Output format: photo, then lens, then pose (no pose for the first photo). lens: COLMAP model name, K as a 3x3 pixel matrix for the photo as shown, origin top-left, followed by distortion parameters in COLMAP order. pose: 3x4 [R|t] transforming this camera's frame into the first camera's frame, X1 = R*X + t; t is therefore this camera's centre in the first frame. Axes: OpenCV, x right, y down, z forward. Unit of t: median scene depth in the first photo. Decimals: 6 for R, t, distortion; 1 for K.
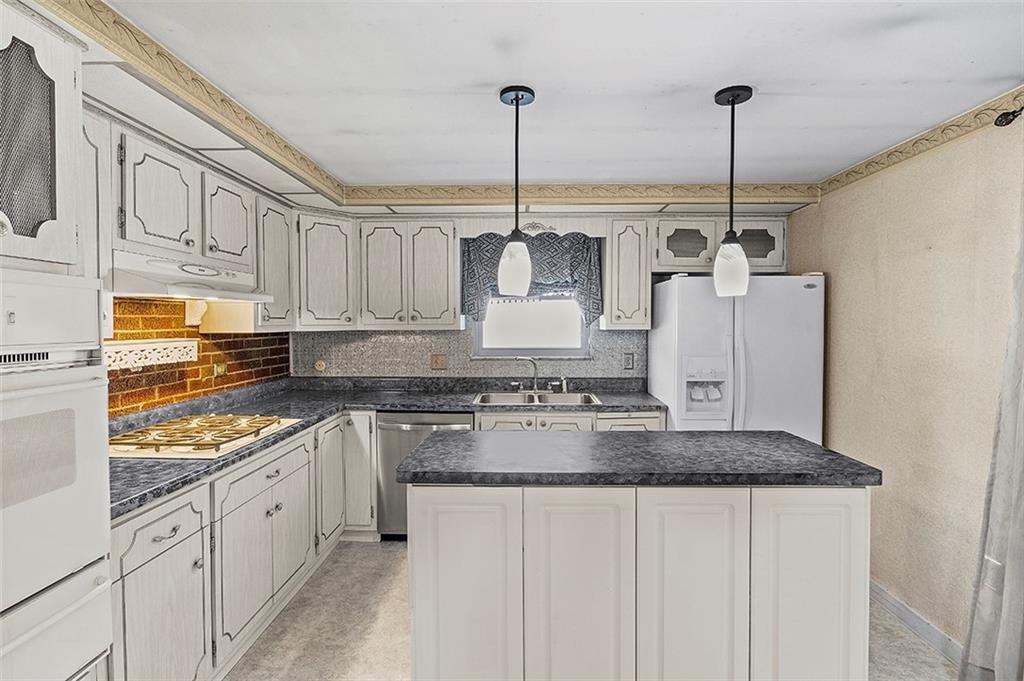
lens RADIAL K [[508.6, 0, 514.3], [0, 508.6, 336.3], [0, 0, 1]] dist [-0.000541, 0.000034]
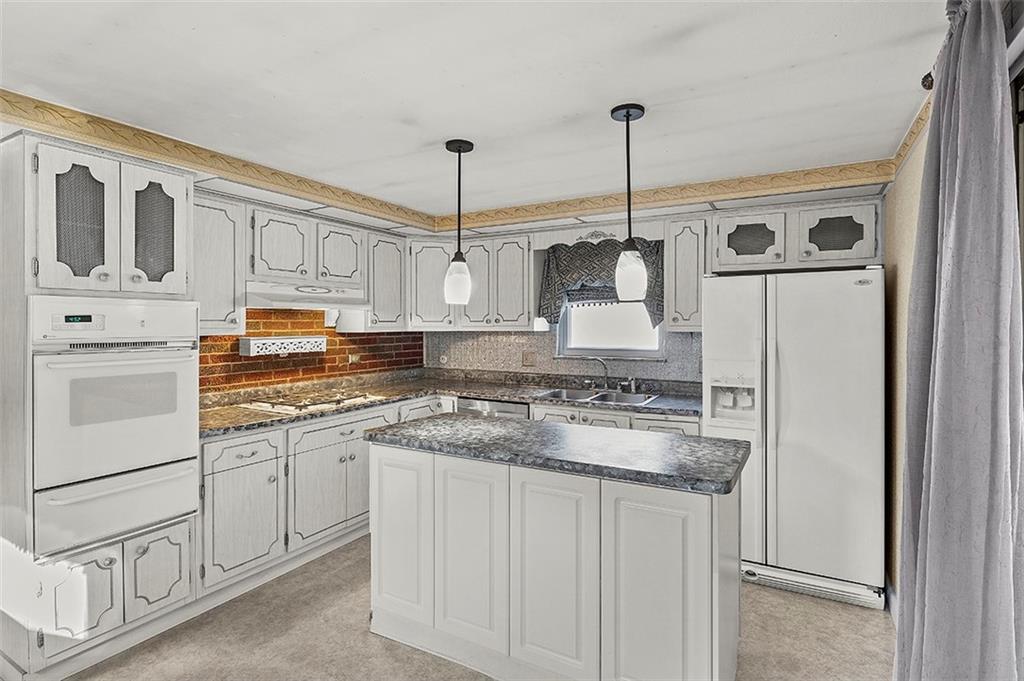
lens RADIAL K [[507.8, 0, 520.5], [0, 507.8, 322.2], [0, 0, 1]] dist [-0.022972, 0.000235]
pose [[0.884935, -0.003473, -0.465701, 0.459338], [-0.011048, 0.999534, -0.028447, 0.000110], [0.465583, 0.030318, 0.884485, -0.015883]]
